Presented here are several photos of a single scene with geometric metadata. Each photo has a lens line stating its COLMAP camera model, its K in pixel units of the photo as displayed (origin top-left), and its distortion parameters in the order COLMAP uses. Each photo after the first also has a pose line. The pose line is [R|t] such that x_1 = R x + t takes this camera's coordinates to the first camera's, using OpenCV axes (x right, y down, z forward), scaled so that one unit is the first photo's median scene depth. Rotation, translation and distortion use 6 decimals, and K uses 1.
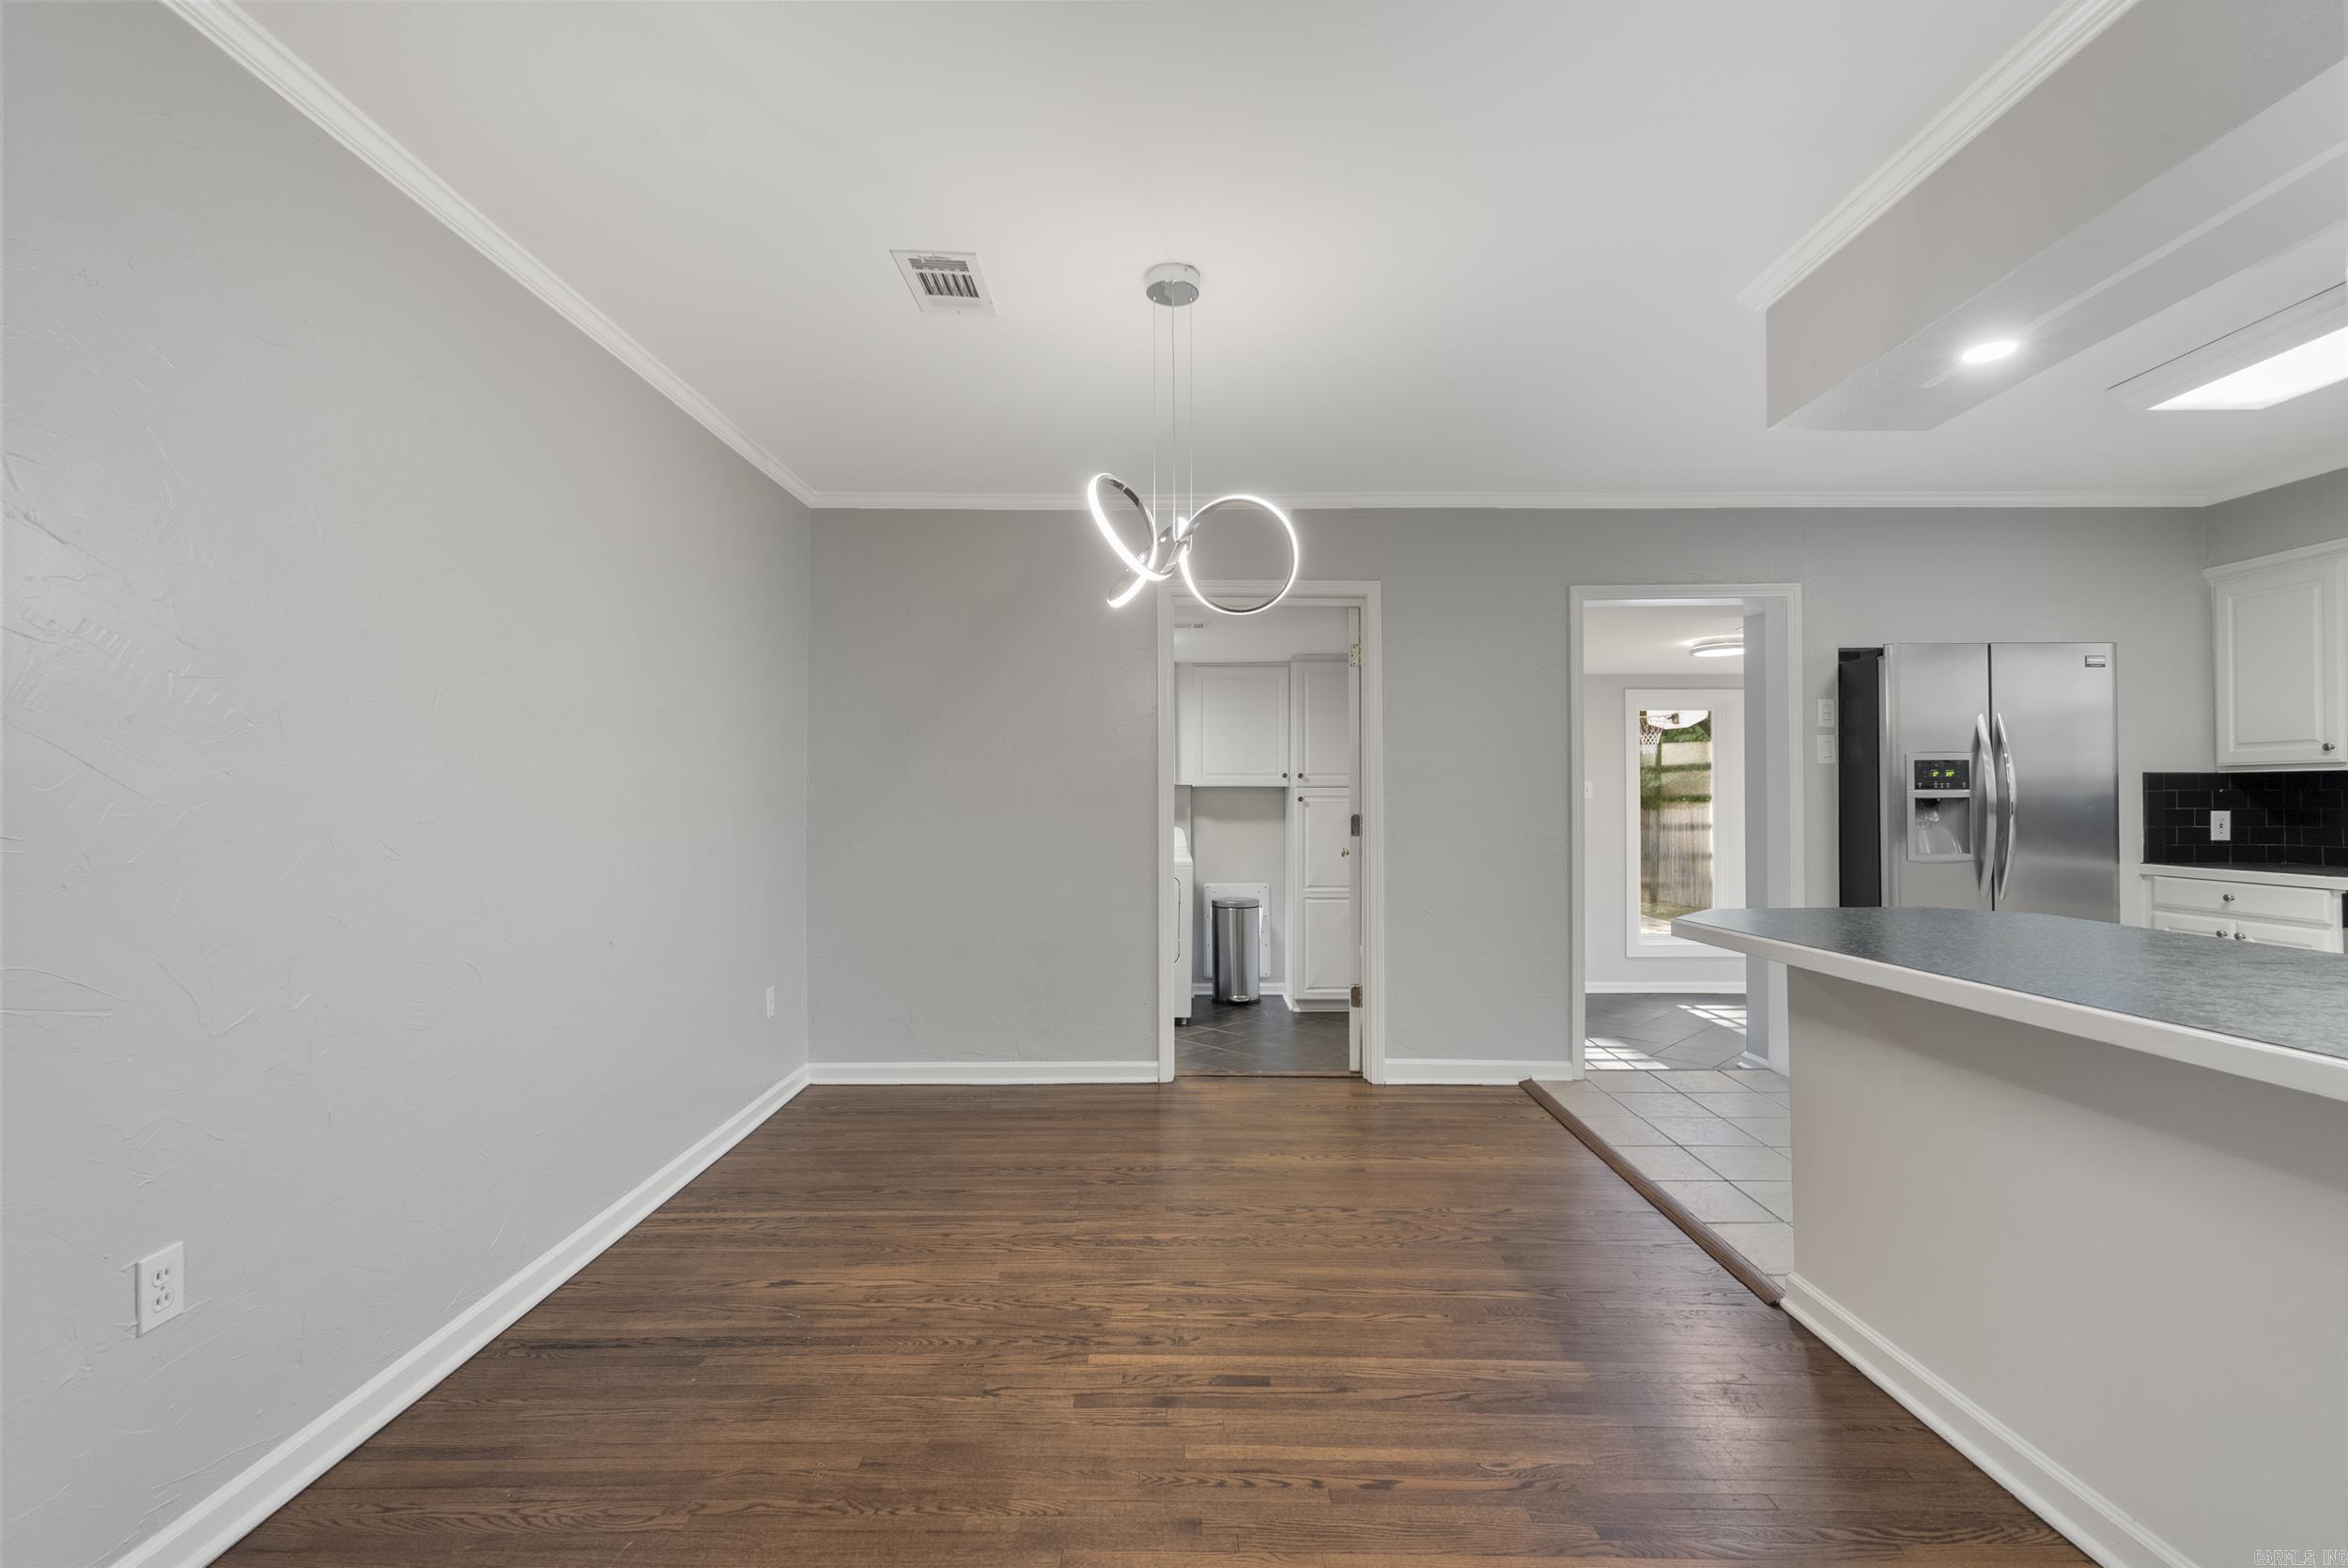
lens RADIAL K [[1067.8, 0, 1205.1], [0, 1067.8, 790.9], [0, 0, 1]] dist [-0.006095, 0.000167]
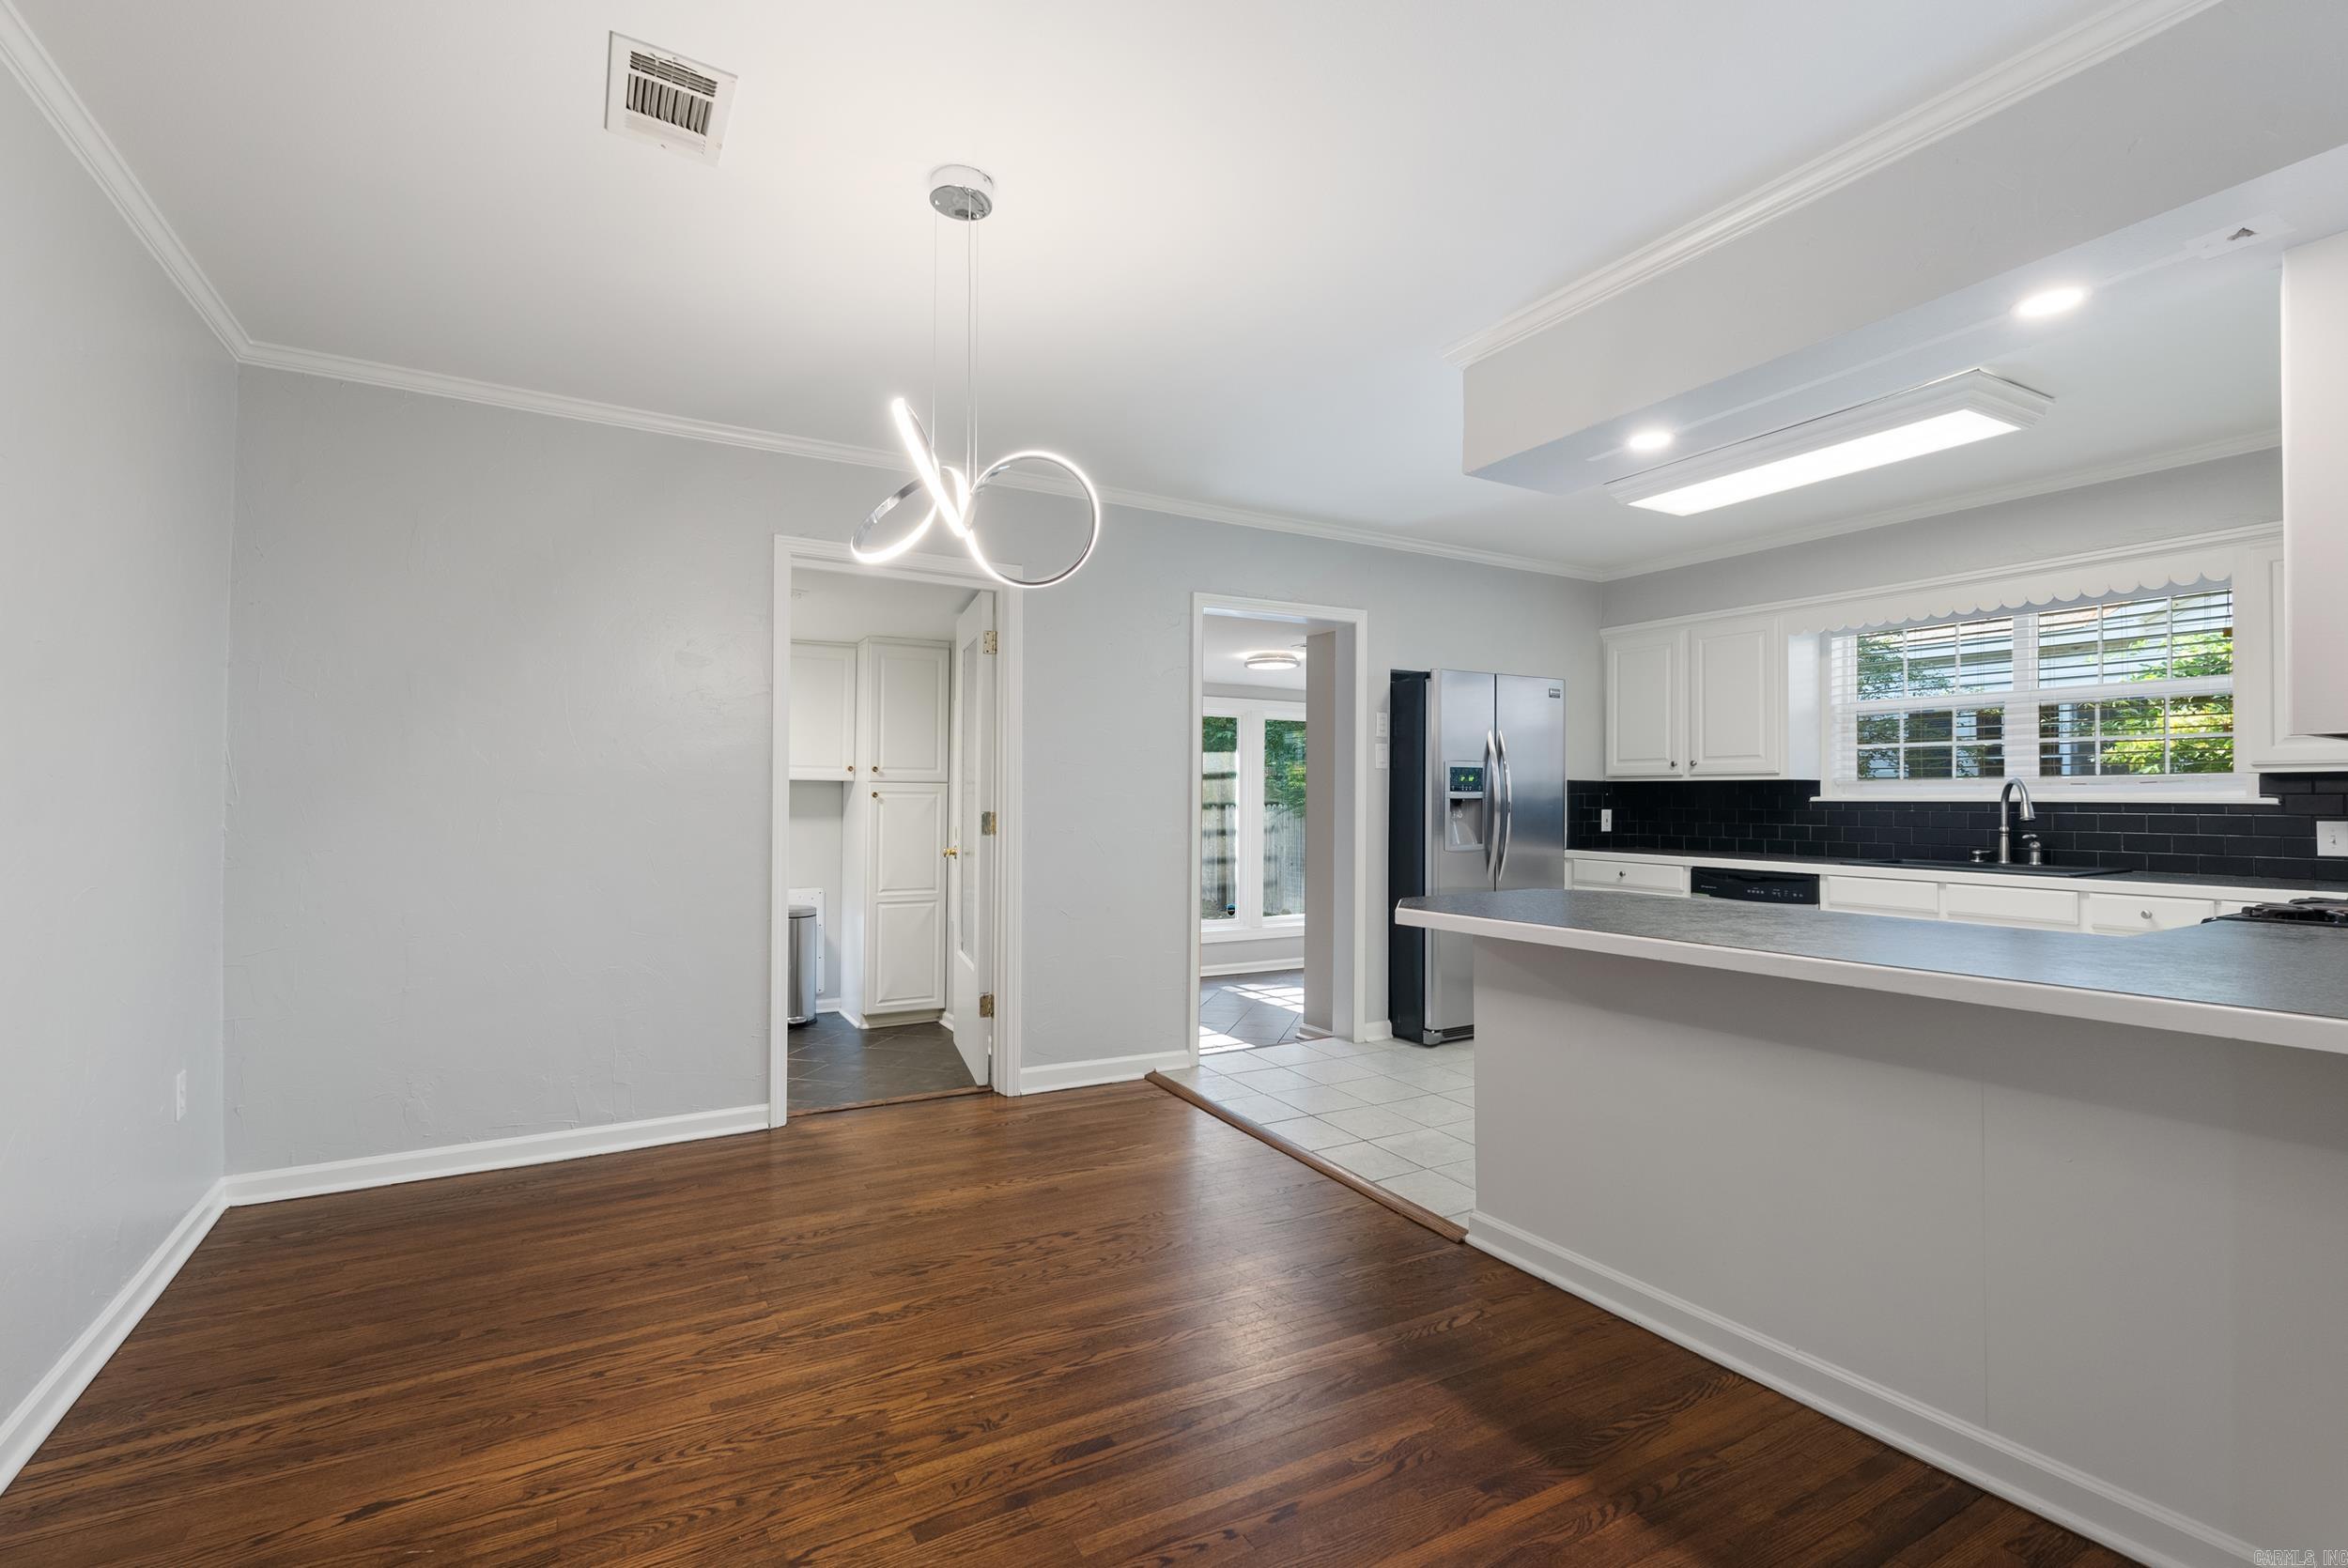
lens RADIAL K [[1067.8, 0, 1205.1], [0, 1067.8, 790.9], [0, 0, 1]] dist [-0.006095, 0.000167]
pose [[0.861004, 0.010436, 0.508490, -0.218756], [-0.011719, 0.999931, -0.000679, 0.002738], [-0.508462, -0.005375, 0.861067, 0.121258]]
